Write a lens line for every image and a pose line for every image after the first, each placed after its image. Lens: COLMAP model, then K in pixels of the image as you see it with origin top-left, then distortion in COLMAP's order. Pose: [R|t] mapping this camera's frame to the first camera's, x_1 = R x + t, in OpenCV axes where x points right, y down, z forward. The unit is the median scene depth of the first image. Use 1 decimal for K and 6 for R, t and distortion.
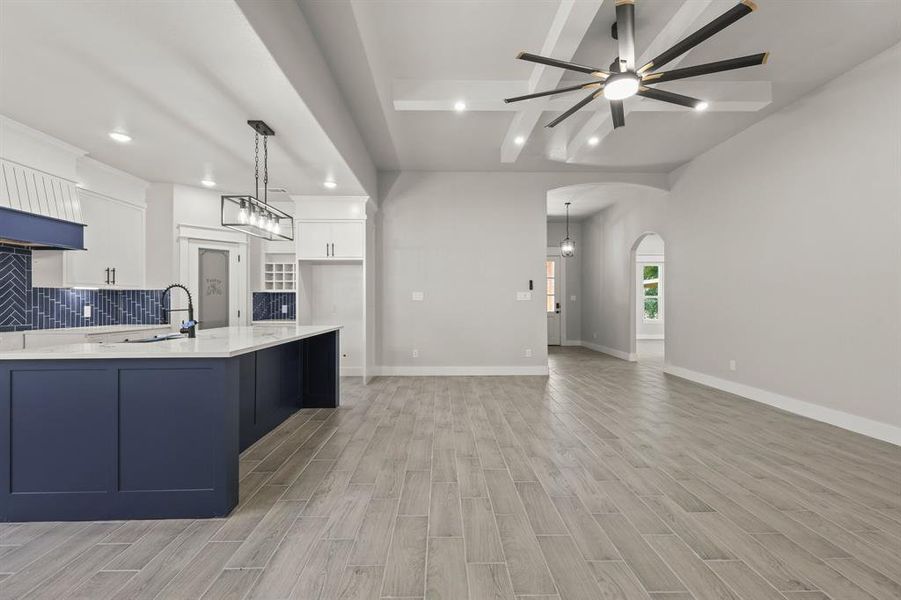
lens RADIAL K [[394.0, 0, 449.6], [0, 394.0, 299.8], [0, 0, 1]] dist [0.001801, 0.000297]
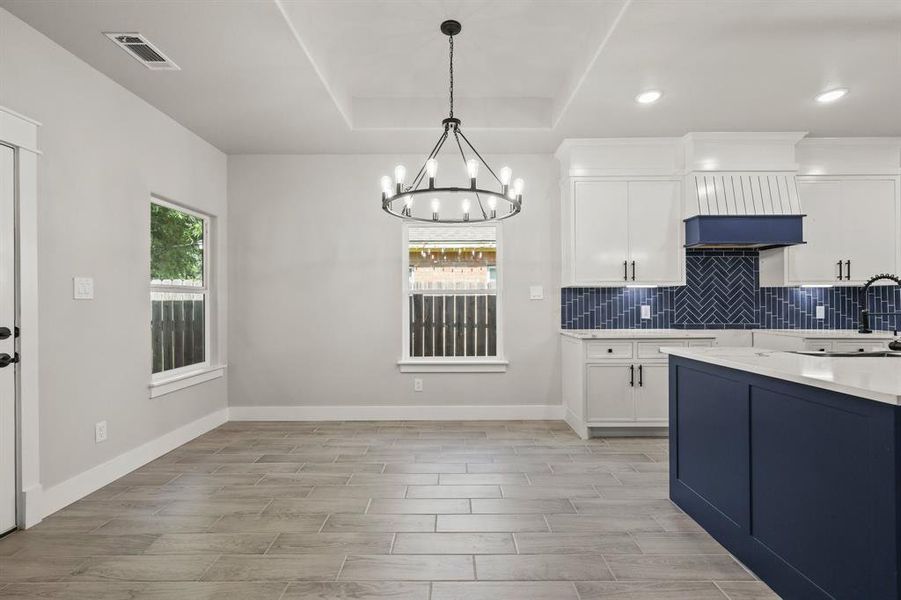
lens RADIAL K [[398.2, 0, 449.2], [0, 398.2, 301.3], [0, 0, 1]] dist [-0.000219, 0.000077]
pose [[-0.029816, -0.001797, -0.999554, -0.000892], [0.007228, 0.999972, -0.002013, 0.000951], [0.999529, -0.007285, -0.029802, 0.197626]]
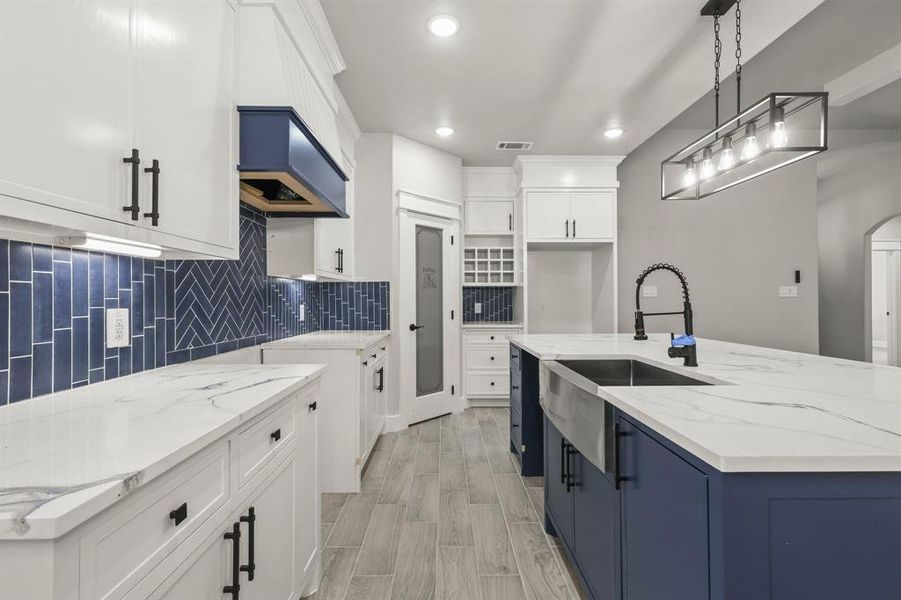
lens RADIAL K [[398.2, 0, 449.2], [0, 398.2, 301.3], [0, 0, 1]] dist [-0.000219, 0.000077]
pose [[0.999896, 0.000455, -0.014428, -0.660439], [-0.000315, 0.999953, 0.009698, 0.003384], [0.014432, -0.009692, 0.999849, 0.315025]]
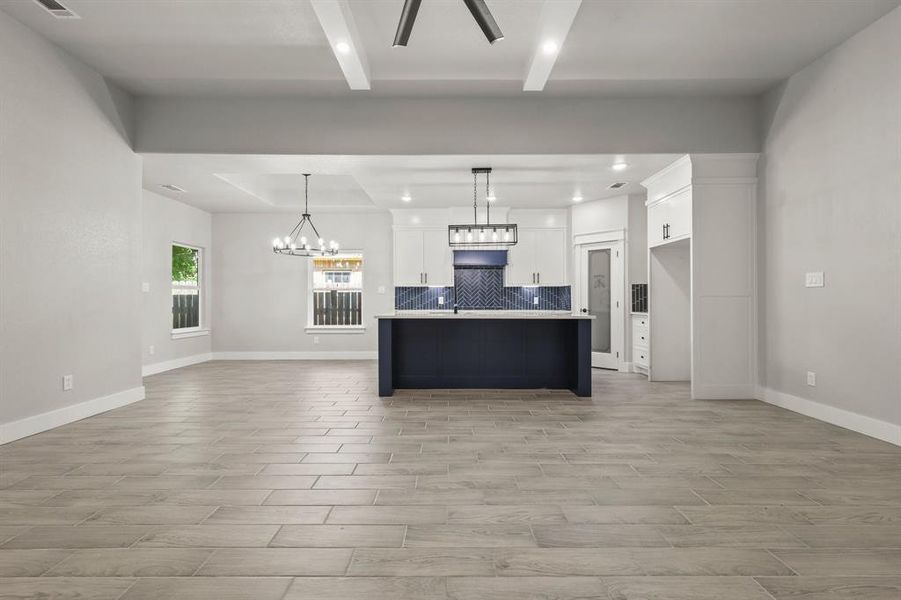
lens RADIAL K [[396.9, 0, 449.6], [0, 396.9, 299.2], [0, 0, 1]] dist [0.002383, 0.000146]
pose [[-0.024355, -0.001958, -0.999701, 0.729375], [0.005353, 0.999983, -0.002089, 0.025472], [0.999689, -0.005402, -0.024344, 0.692863]]
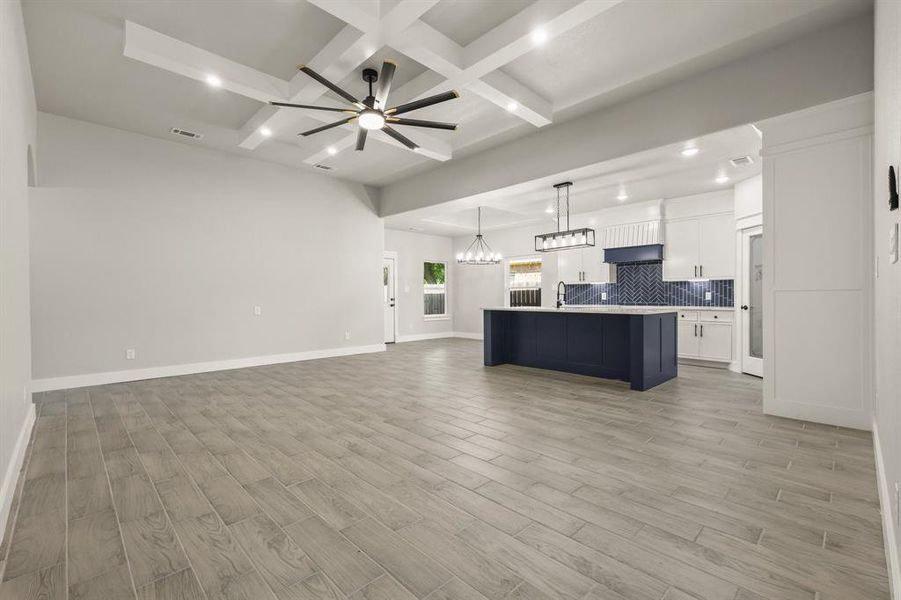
lens RADIAL K [[394.0, 0, 449.6], [0, 394.0, 299.8], [0, 0, 1]] dist [0.001801, 0.000297]
pose [[-0.735002, 0.009984, -0.677992, 0.763263], [0.009393, 0.999946, 0.004543, 0.027989], [0.678000, -0.003029, -0.735055, 1.435292]]
